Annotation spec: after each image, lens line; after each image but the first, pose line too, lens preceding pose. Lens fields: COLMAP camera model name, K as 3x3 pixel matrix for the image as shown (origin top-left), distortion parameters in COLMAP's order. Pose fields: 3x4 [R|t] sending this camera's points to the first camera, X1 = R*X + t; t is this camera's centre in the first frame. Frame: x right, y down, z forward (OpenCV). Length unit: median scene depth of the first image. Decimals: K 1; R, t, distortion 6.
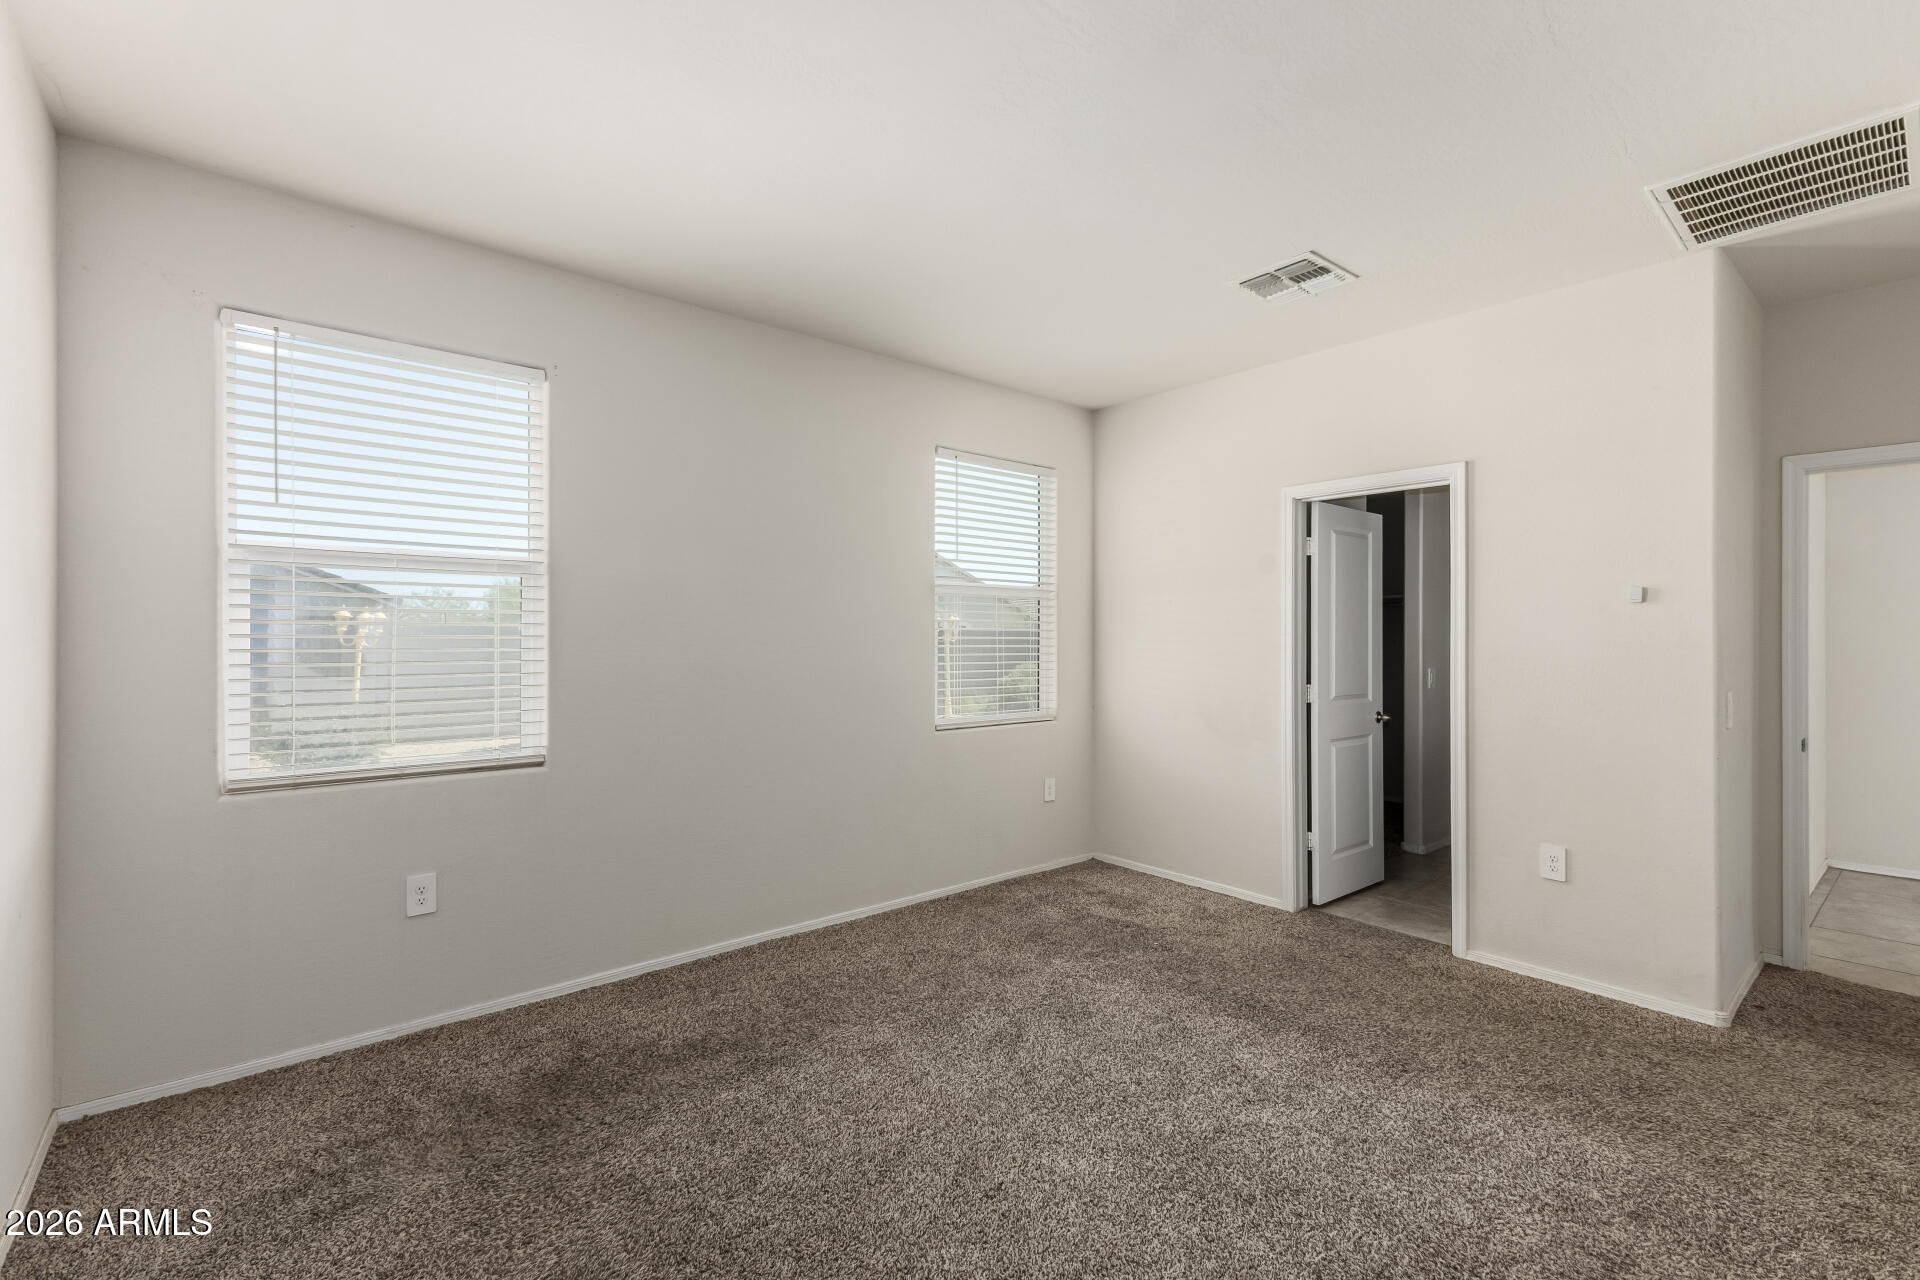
lens RADIAL K [[835.6, 0, 967.6], [0, 835.6, 633.7], [0, 0, 1]] dist [0.018325, -0.003880]
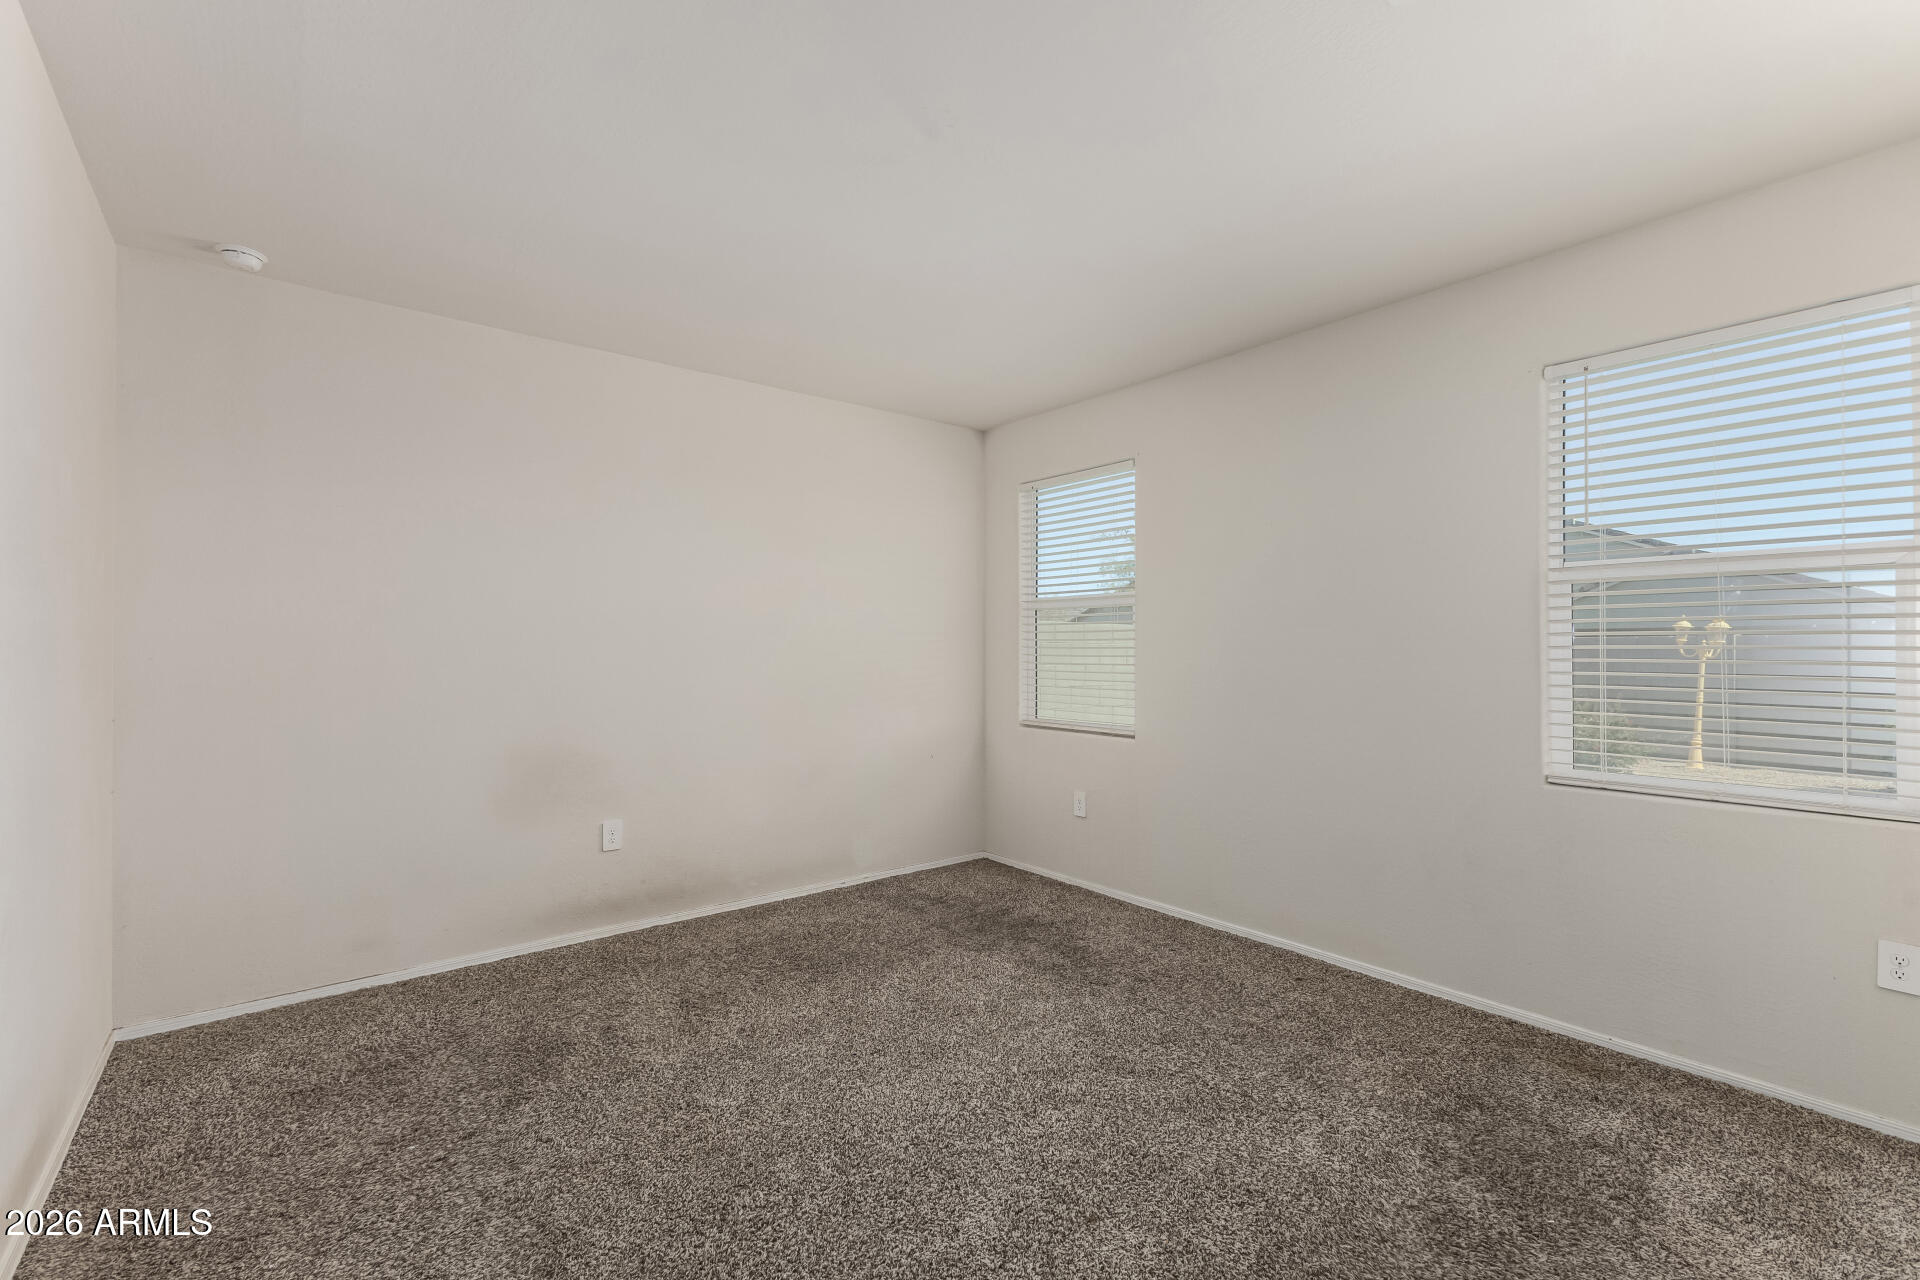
lens RADIAL K [[835.6, 0, 1001.9], [0, 835.6, 643.3], [0, 0, 1]] dist [0.018325, -0.003880]
pose [[0.005226, -0.006575, -0.999965, 0.806587], [0.005109, 0.999966, -0.006548, 0.004393], [0.999973, -0.005075, 0.005259, 0.687887]]
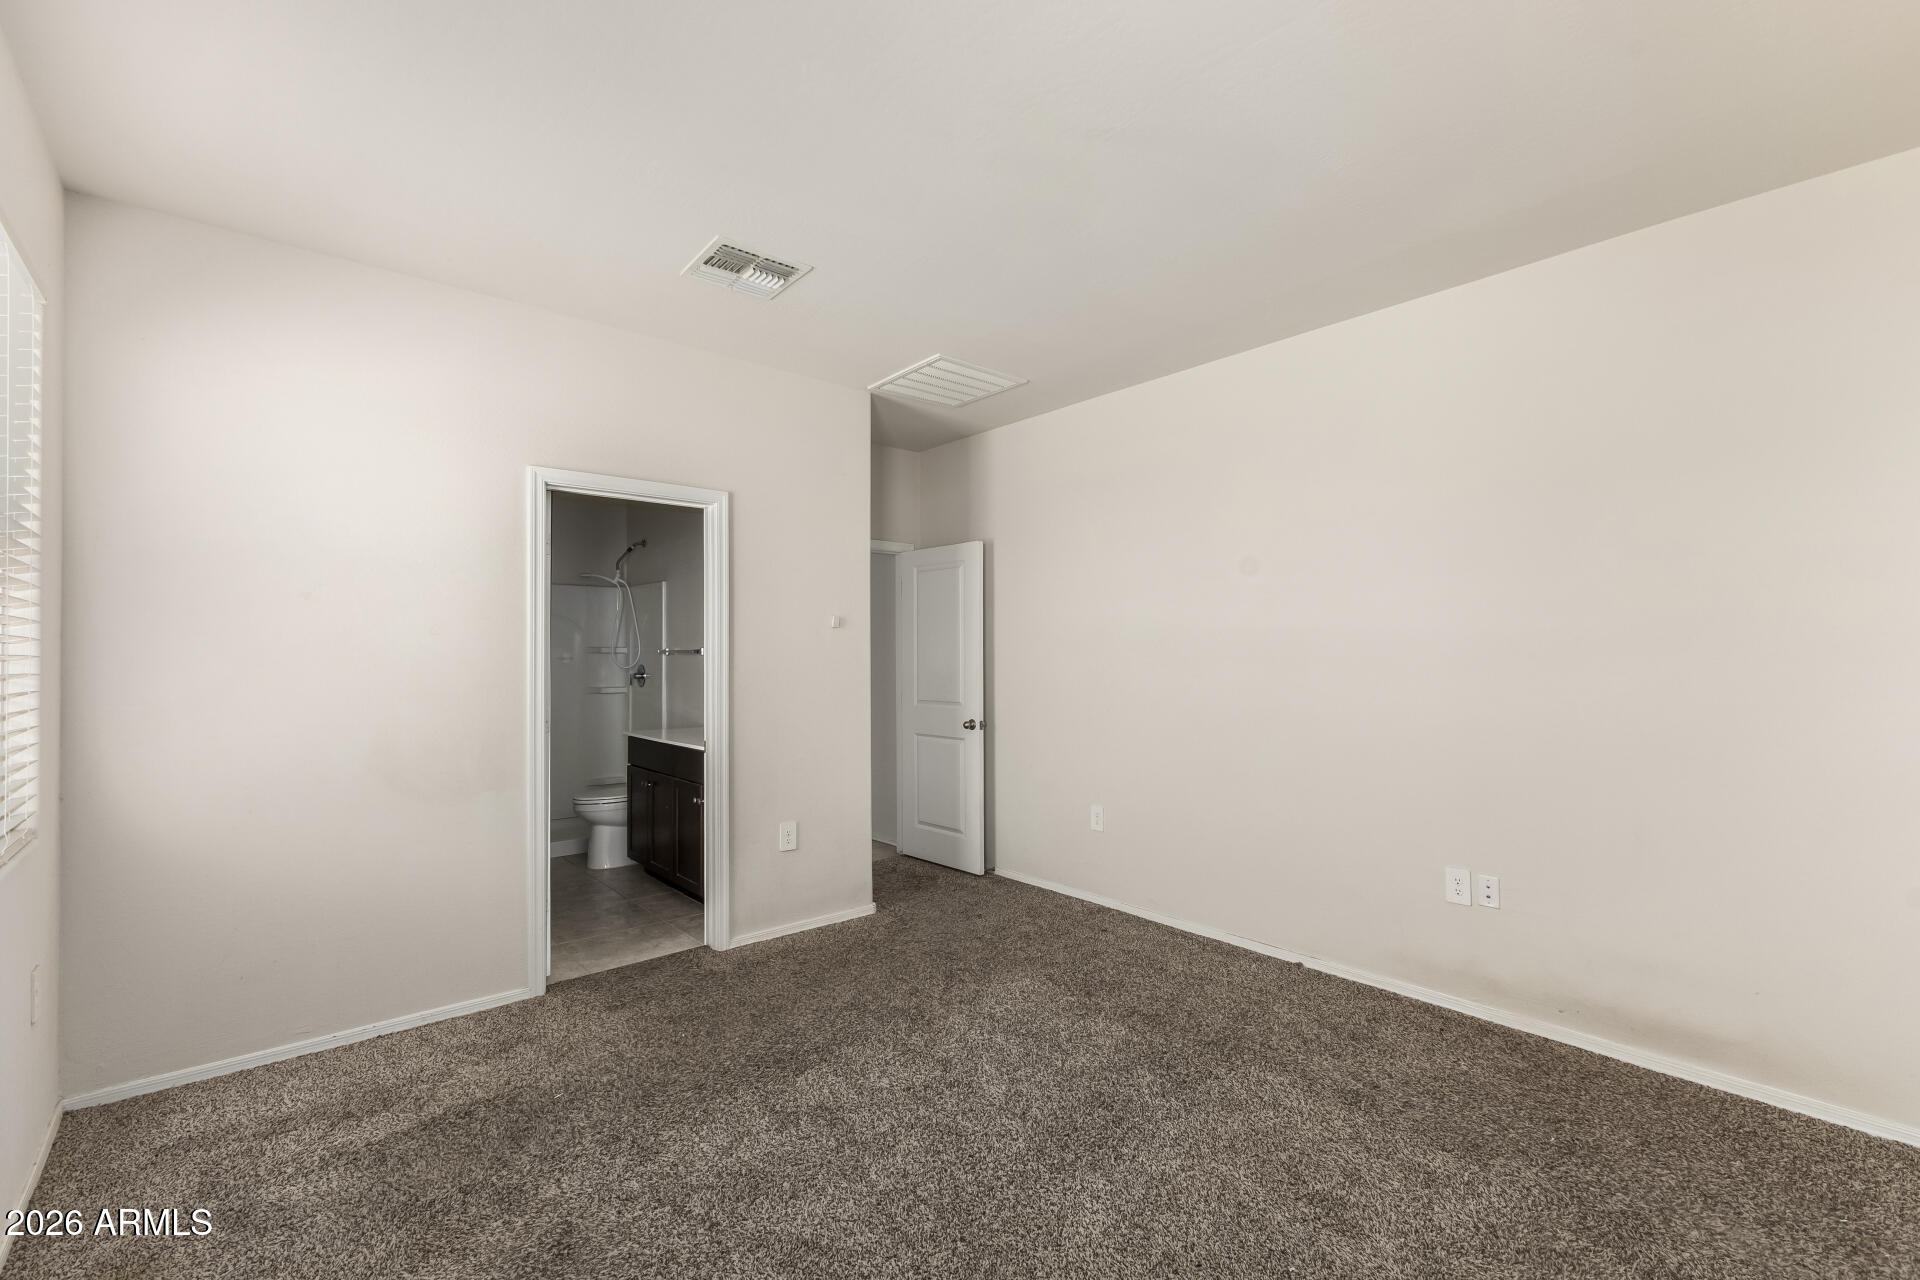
lens RADIAL K [[835.6, 0, 965.4], [0, 835.6, 642.5], [0, 0, 1]] dist [0.018325, -0.003880]
pose [[0.000186, 0.011594, 0.999933, -0.506880], [-0.001291, 0.999932, -0.011594, 0.000445], [-0.999999, -0.001288, 0.000201, 0.700066]]
